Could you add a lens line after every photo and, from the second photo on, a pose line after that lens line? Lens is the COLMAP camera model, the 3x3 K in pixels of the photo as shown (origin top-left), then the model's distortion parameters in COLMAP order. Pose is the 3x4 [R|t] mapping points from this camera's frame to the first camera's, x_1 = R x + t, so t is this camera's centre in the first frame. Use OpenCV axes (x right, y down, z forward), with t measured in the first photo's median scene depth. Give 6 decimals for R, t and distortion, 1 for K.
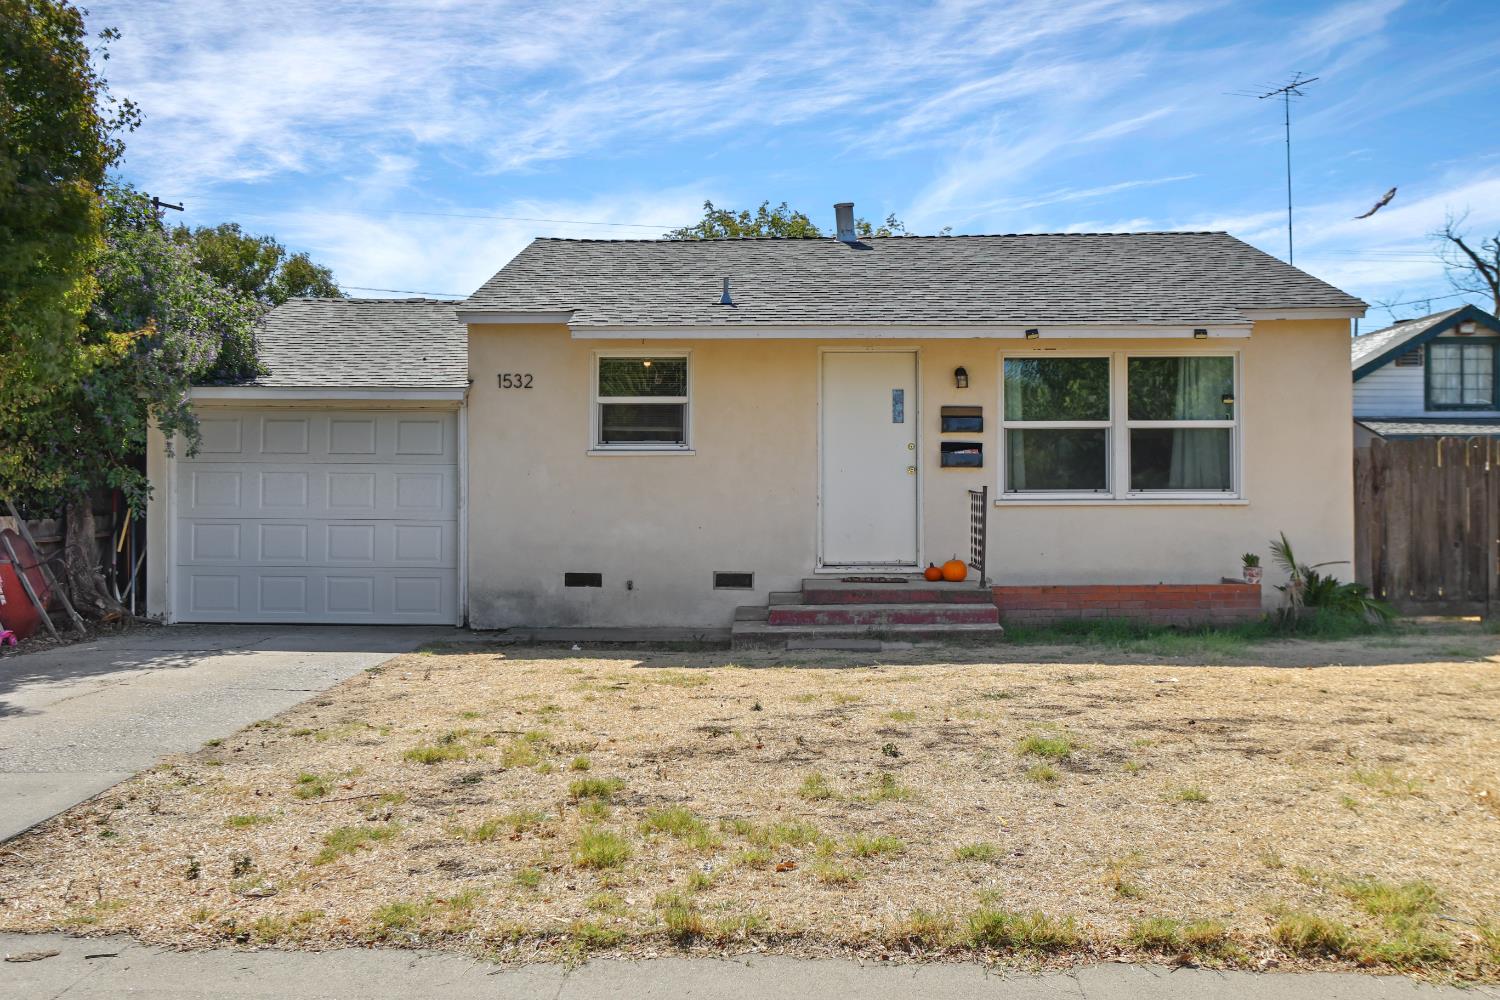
lens RADIAL K [[1475.4, 0, 744.8], [0, 1475.4, 481.1], [0, 0, 1]] dist [-0.006760, 0.121992]
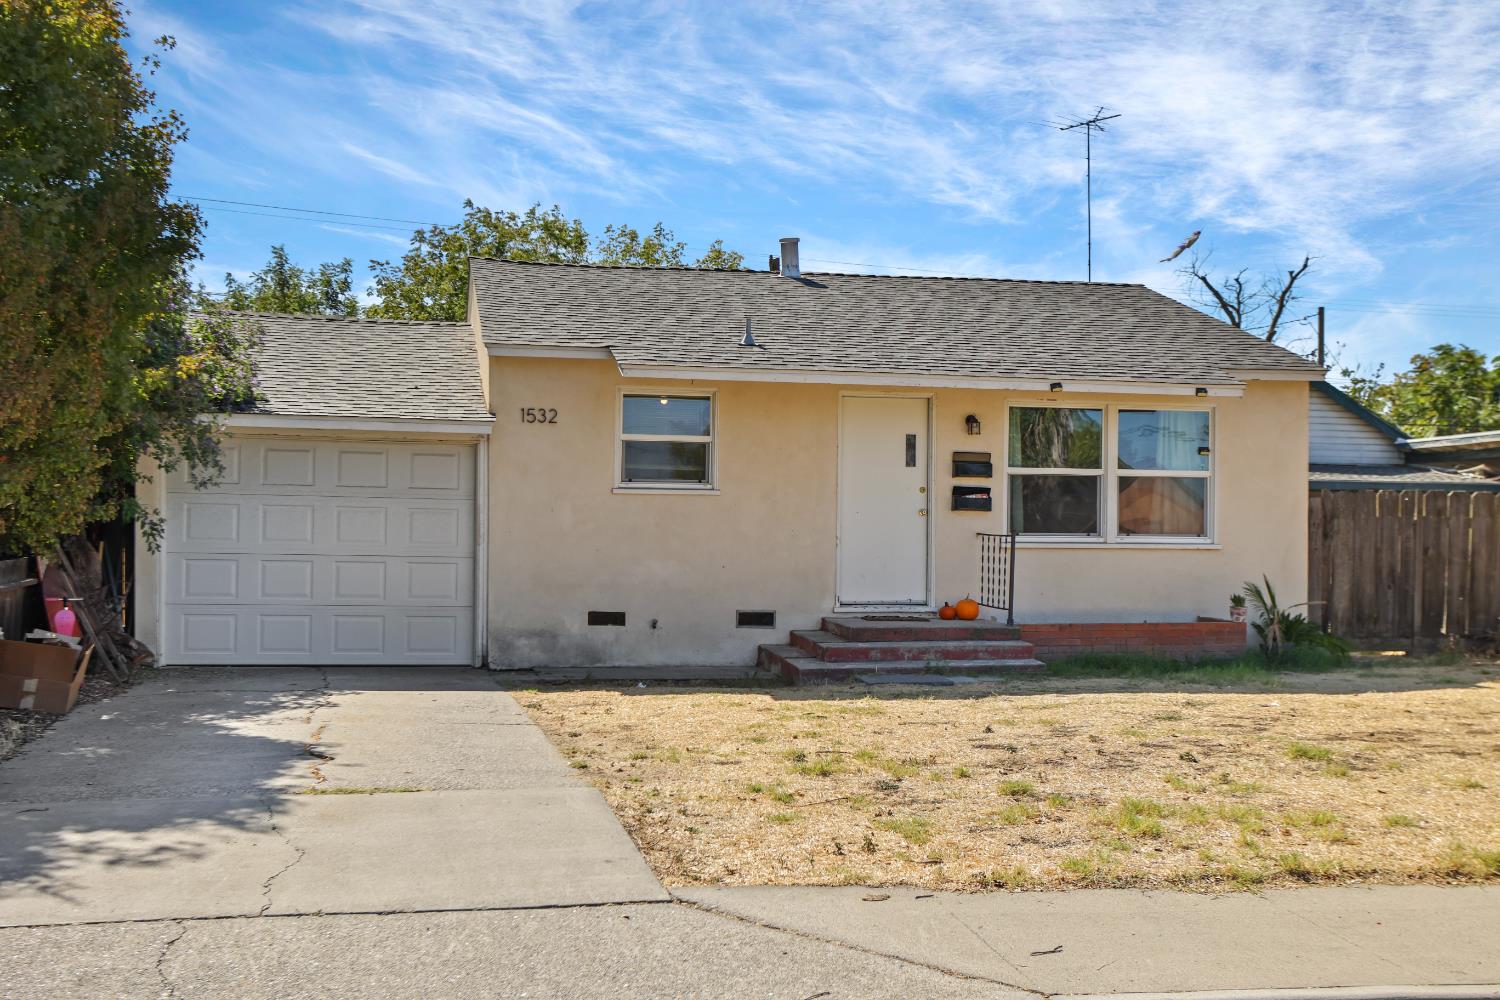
lens RADIAL K [[1694.1, 0, 749.5], [0, 1694.1, 532.1], [0, 0, 1]] dist [0.044216, 0.002162]
pose [[0.971808, 0.011758, 0.235480, -0.286493], [-0.015043, 0.999813, 0.012161, -0.006465], [-0.235293, -0.015360, 0.971803, -0.129414]]
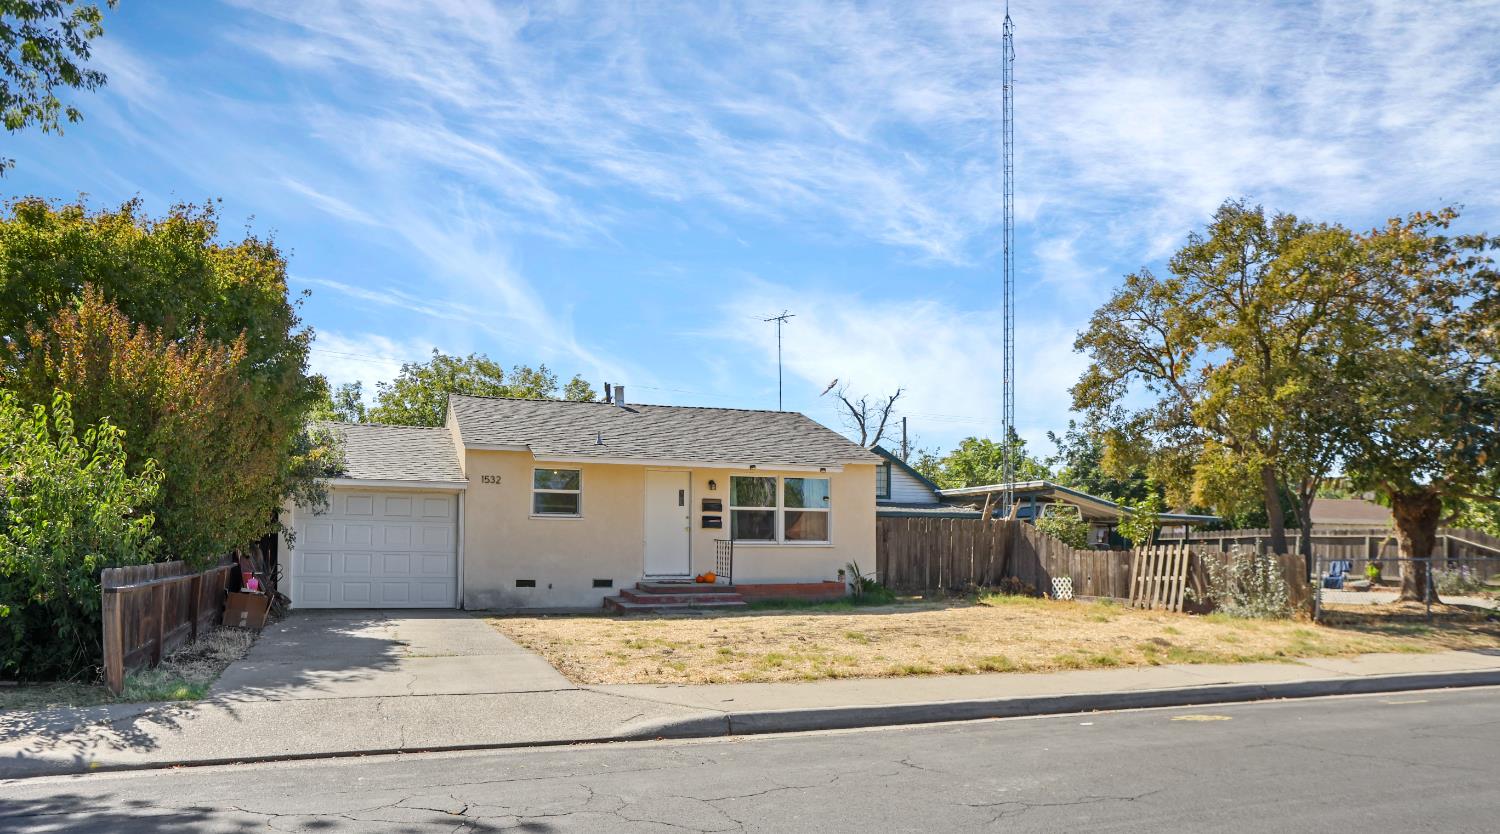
lens RADIAL K [[1017.2, 0, 755.4], [0, 1017.2, 500.1], [0, 0, 1]] dist [-0.090661, 0.181053]
pose [[0.920871, 0.024431, 0.389101, -0.352746], [-0.014478, 0.999489, -0.028492, -0.008800], [-0.389599, 0.020604, 0.920754, -0.342028]]
